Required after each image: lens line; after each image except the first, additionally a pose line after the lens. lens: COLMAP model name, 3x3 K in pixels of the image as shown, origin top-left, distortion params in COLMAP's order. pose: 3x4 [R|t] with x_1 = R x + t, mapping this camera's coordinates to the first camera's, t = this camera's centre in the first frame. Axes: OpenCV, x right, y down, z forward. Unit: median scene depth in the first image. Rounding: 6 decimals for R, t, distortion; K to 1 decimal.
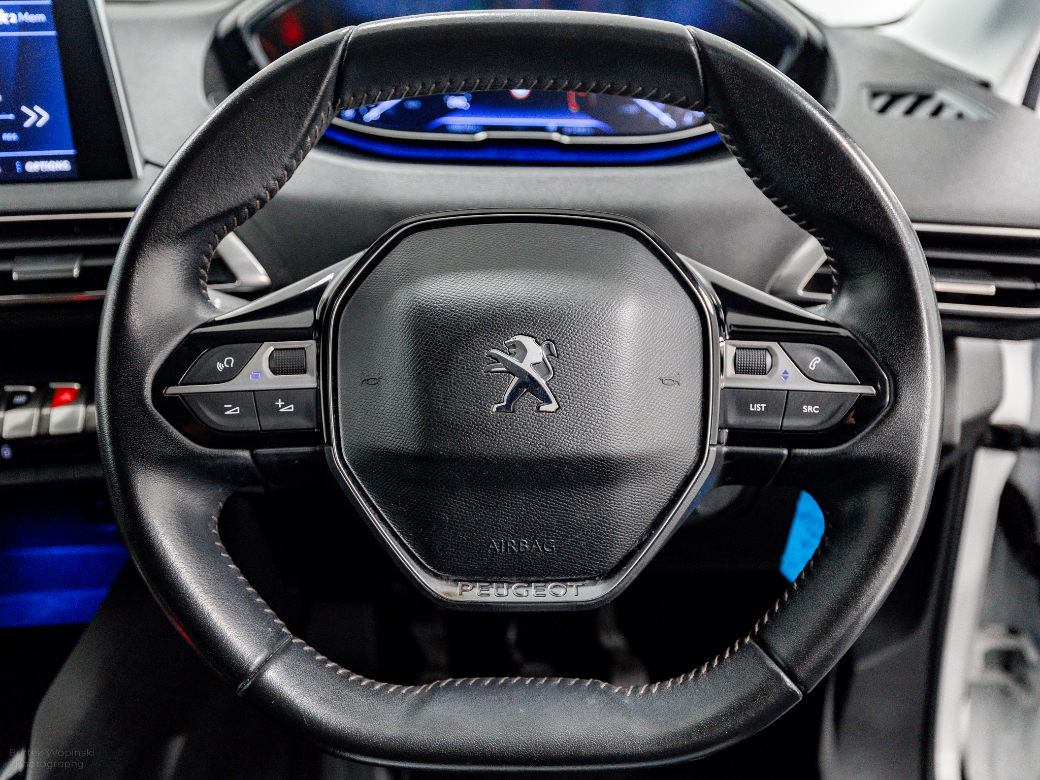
lens RADIAL K [[807.1, 0, 520.0], [0, 807.1, 390.0], [0, 0, 1]] dist [0.000832, 0.002685]
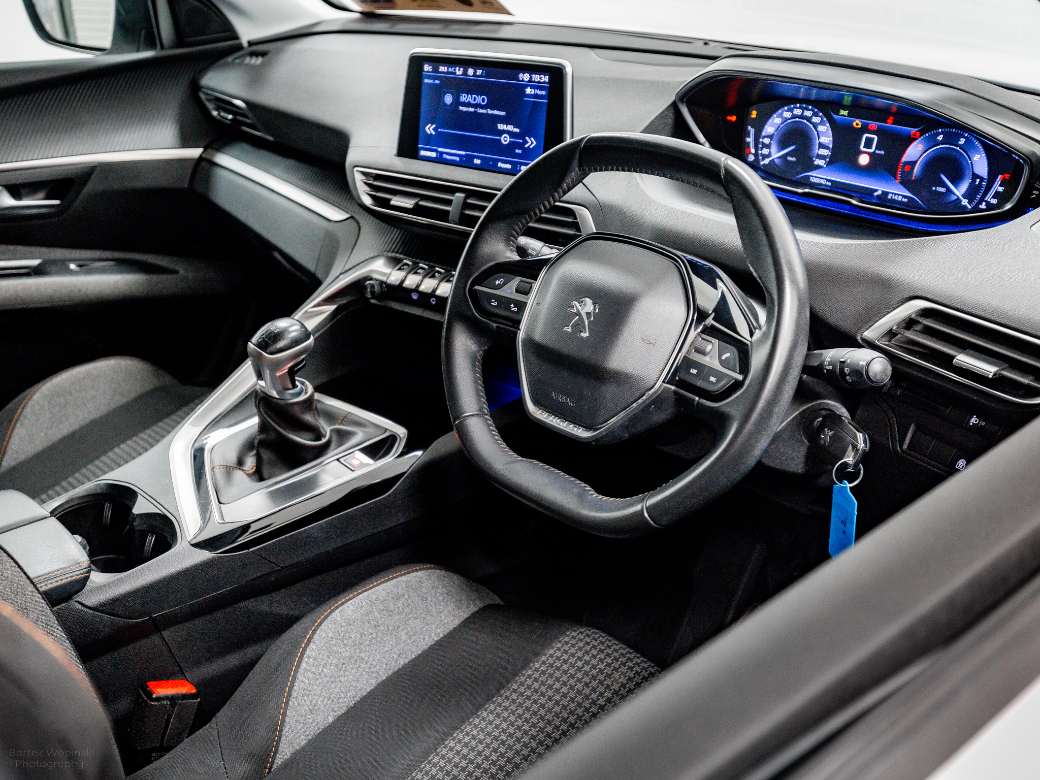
lens RADIAL K [[1074.3, 0, 520.0], [0, 1074.3, 390.0], [0, 0, 1]] dist [0.003393, 0.010131]
pose [[0.672094, 0.285340, -0.683279, 1.670581], [-0.304272, 0.947688, 0.096467, -0.051272], [0.675061, 0.143068, 0.723757, -0.960090]]
